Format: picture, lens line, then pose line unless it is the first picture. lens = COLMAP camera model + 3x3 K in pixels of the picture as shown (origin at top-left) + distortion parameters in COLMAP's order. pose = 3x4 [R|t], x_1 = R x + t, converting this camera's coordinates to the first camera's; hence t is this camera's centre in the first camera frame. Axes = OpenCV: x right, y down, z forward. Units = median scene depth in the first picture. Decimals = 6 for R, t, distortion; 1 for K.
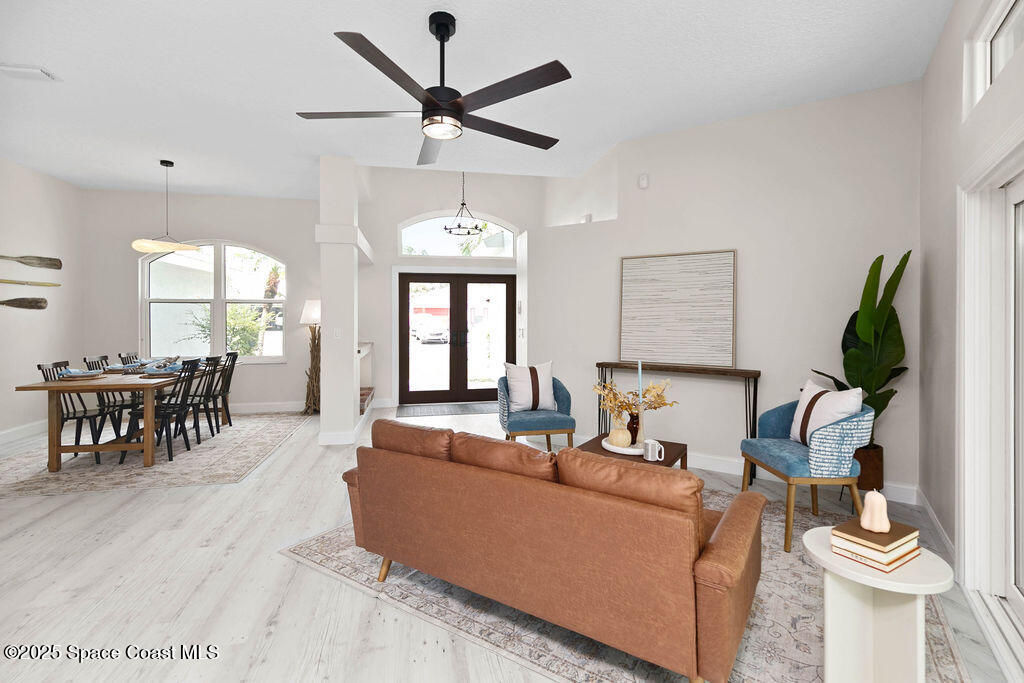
lens RADIAL K [[469.3, 0, 531.0], [0, 469.3, 314.6], [0, 0, 1]] dist [0.006508, 0.000853]
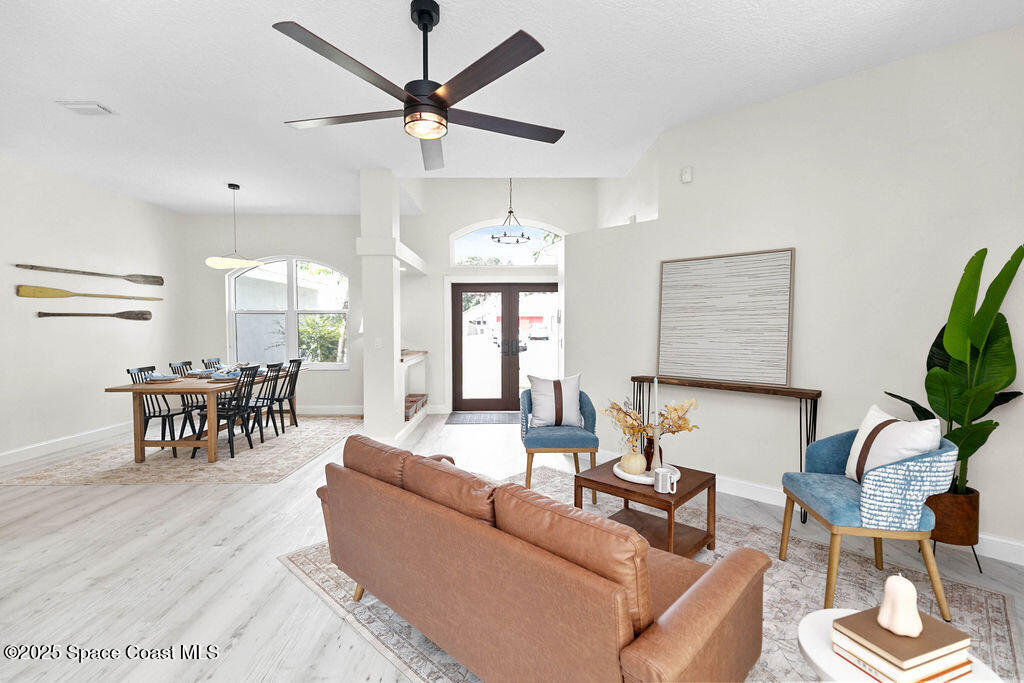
lens RADIAL K [[469.3, 0, 503.3], [0, 469.3, 338.6], [0, 0, 1]] dist [0.006508, 0.000853]
pose [[0.982186, 0.003270, -0.187885, 0.107511], [0.002870, 0.999471, 0.032402, -0.004647], [0.187892, -0.032364, 0.981656, 0.077018]]
